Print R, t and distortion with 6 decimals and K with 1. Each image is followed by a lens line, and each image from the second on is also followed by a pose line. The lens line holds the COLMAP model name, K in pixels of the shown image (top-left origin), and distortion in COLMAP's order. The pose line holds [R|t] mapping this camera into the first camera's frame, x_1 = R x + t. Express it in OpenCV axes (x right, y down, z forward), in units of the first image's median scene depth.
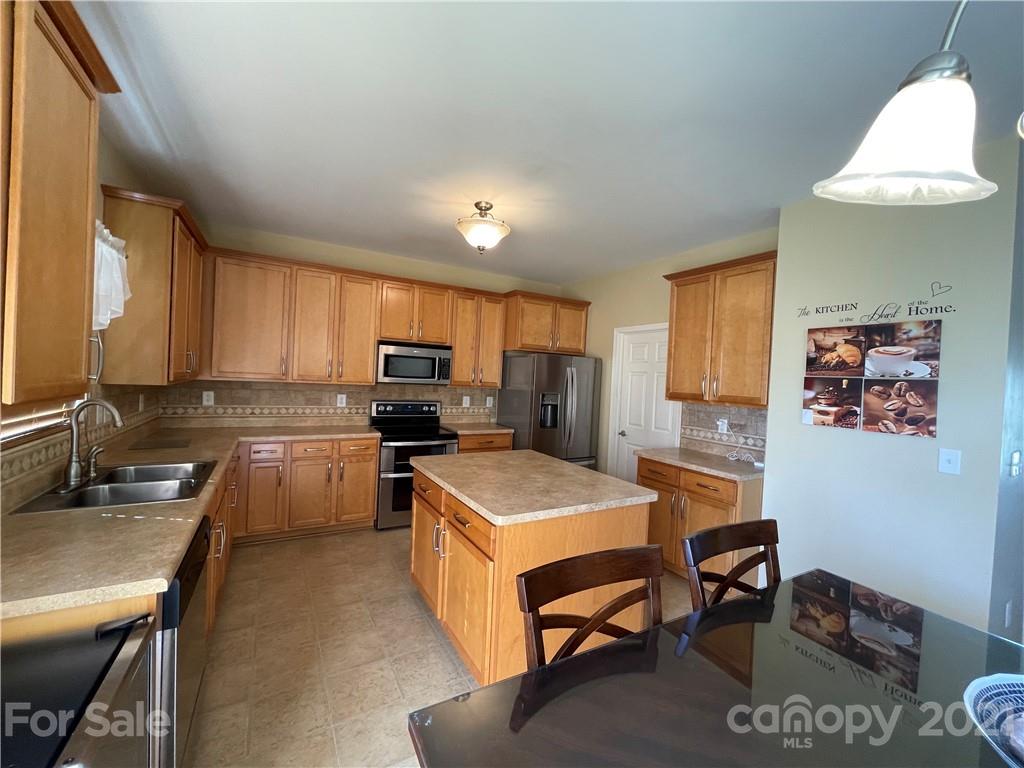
lens RADIAL K [[409.4, 0, 515.4], [0, 409.4, 384.2], [0, 0, 1]] dist [-0.001168, -0.000466]
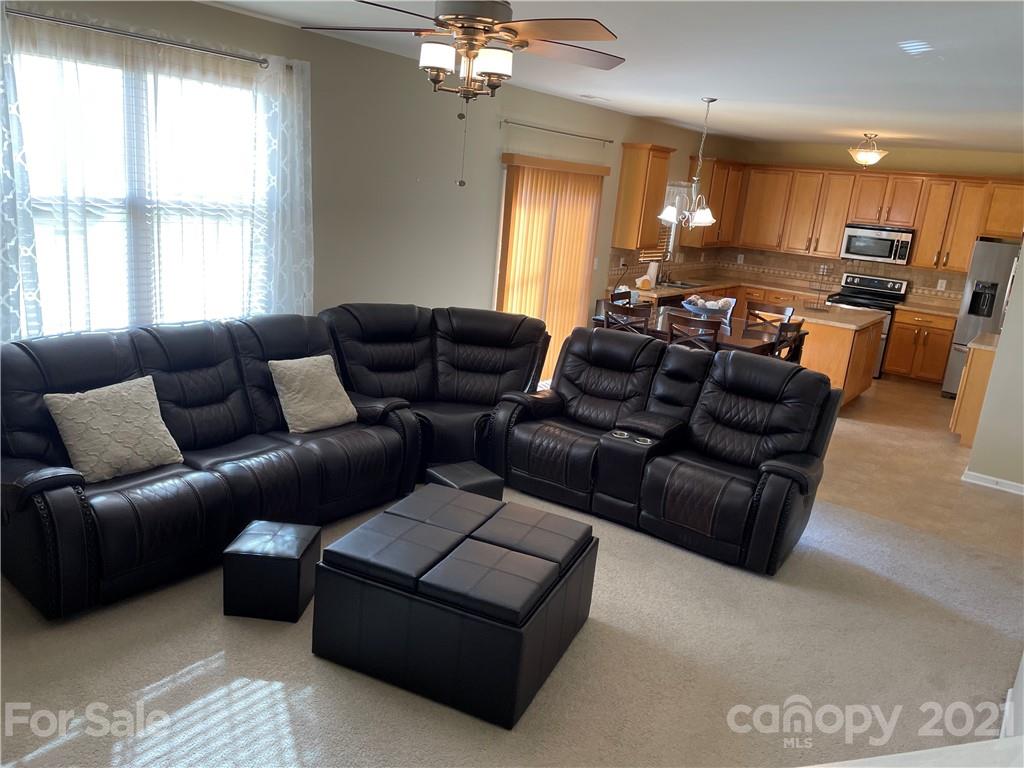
lens RADIAL K [[772.1, 0, 509.9], [0, 772.1, 371.5], [0, 0, 1]] dist [0.092864, -0.116261]
pose [[0.397566, 0.205713, -0.894217, 1.491043], [-0.086935, 0.978606, 0.186476, -0.021001], [0.913446, 0.003603, 0.406944, -0.921520]]
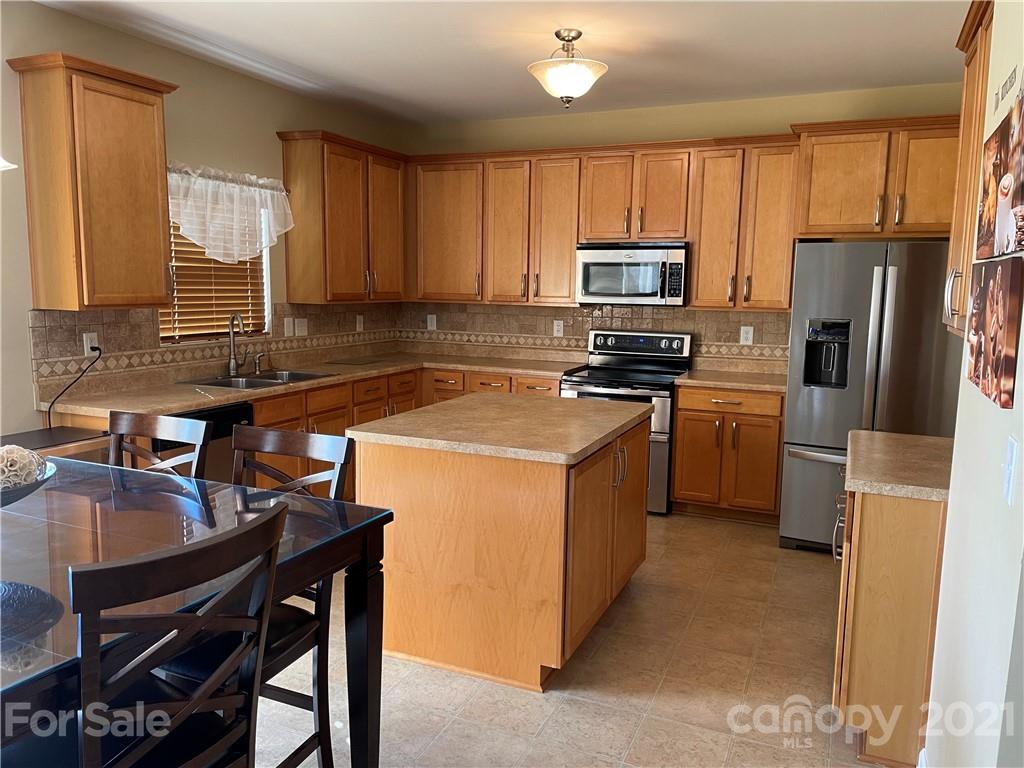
lens RADIAL K [[772.1, 0, 512.5], [0, 772.1, 383.1], [0, 0, 1]] dist [0.092864, -0.116261]
pose [[0.590530, 0.067905, -0.804153, 0.691804], [-0.003086, 0.996636, 0.081892, 0.024797], [0.807009, -0.045878, 0.588754, 0.099771]]
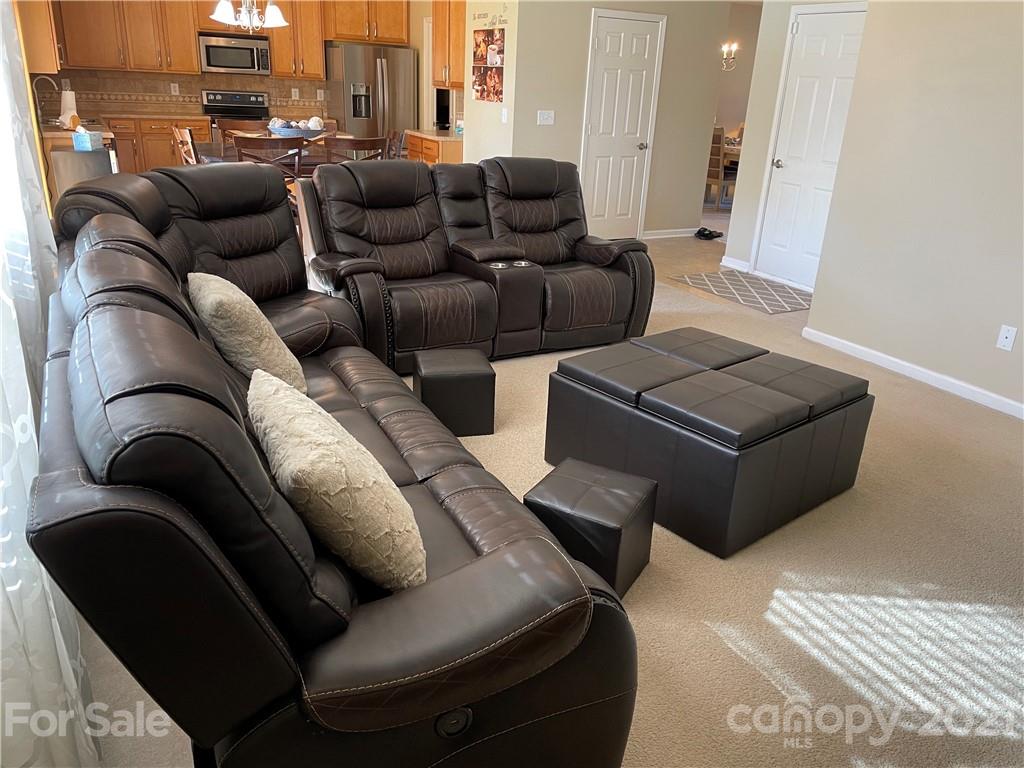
lens RADIAL K [[772.1, 0, 519.7], [0, 772.1, 382.7], [0, 0, 1]] dist [0.092864, -0.116261]
pose [[0.999479, 0.011020, -0.030341, 0.628755], [0.000098, 0.938879, 0.344247, 0.055714], [0.032280, -0.344071, 0.938389, -1.342528]]
